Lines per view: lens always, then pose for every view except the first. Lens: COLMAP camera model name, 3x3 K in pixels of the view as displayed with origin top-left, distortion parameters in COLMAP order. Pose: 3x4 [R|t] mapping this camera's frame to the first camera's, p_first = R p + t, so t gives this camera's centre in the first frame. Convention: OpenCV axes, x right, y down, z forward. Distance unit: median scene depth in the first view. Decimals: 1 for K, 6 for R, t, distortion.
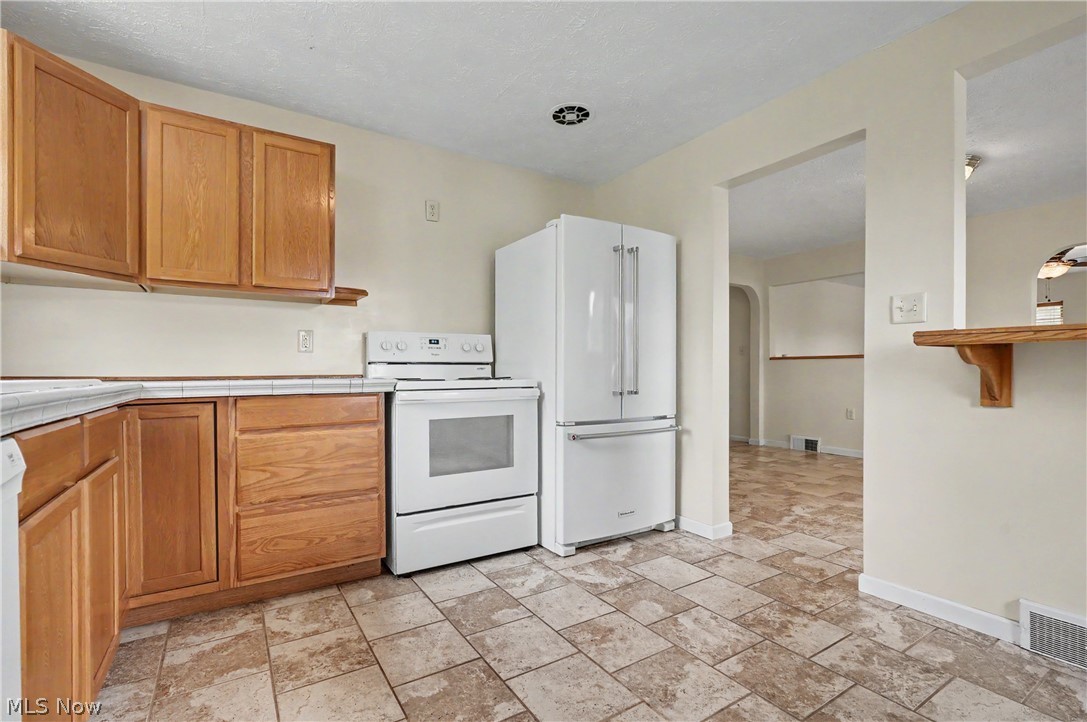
lens RADIAL K [[495.5, 0, 543.5], [0, 495.5, 361.0], [0, 0, 1]] dist [-0.008236, 0.000694]
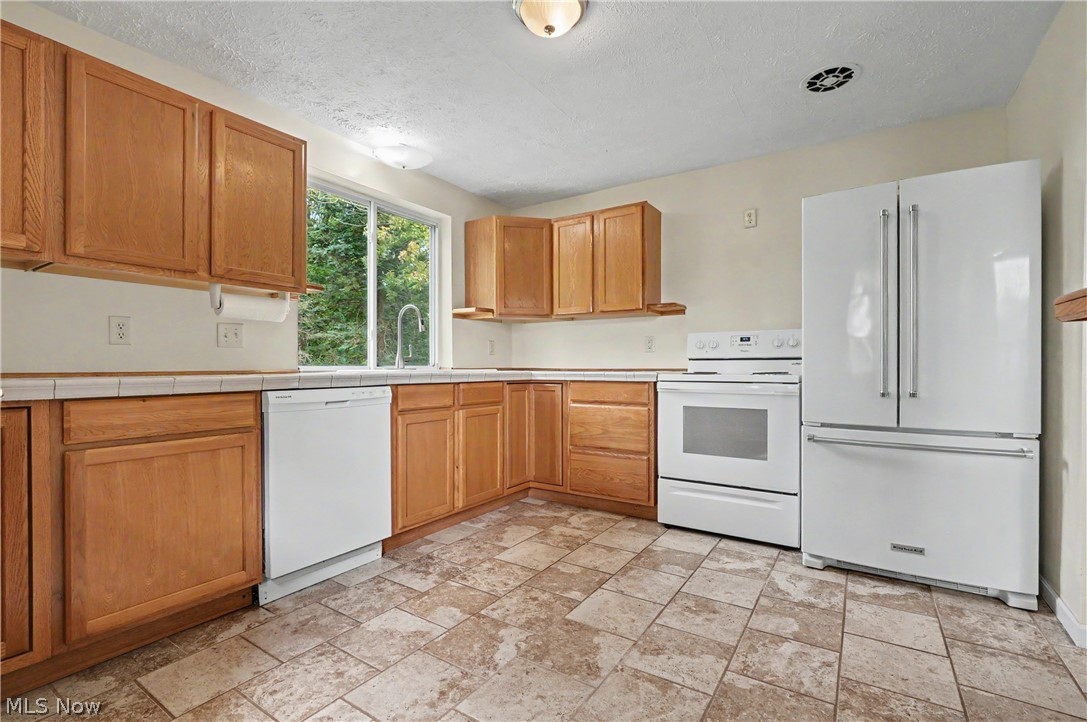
lens RADIAL K [[493.4, 0, 544.2], [0, 493.4, 351.4], [0, 0, 1]] dist [-0.002176, 0.000273]
pose [[0.409792, -0.023169, -0.911885, 0.813109], [0.016974, 0.999698, -0.017772, 0.000158], [0.912021, -0.008196, 0.410061, 0.204384]]
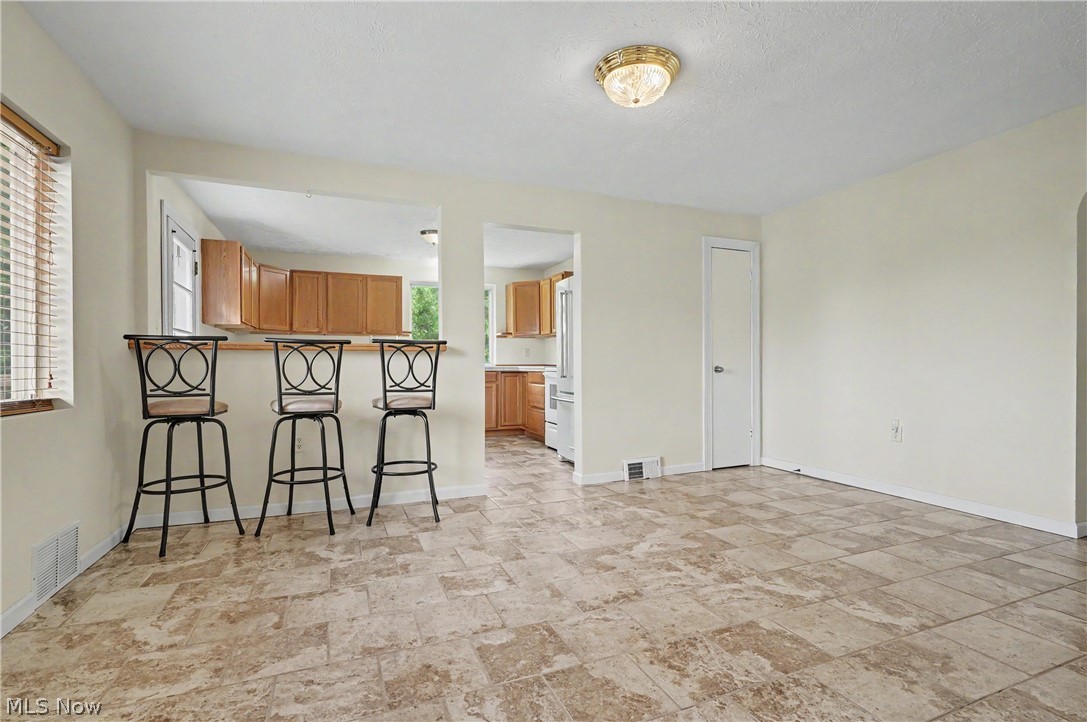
lens RADIAL K [[513.5, 0, 543.5], [0, 513.5, 361.0], [0, 0, 1]] dist [-0.001591, 0.000148]
pose [[-0.182286, -0.001254, -0.983245, 2.362957], [0.020185, 0.999784, -0.005017, 0.020904], [0.983038, -0.020761, -0.182221, 1.538571]]
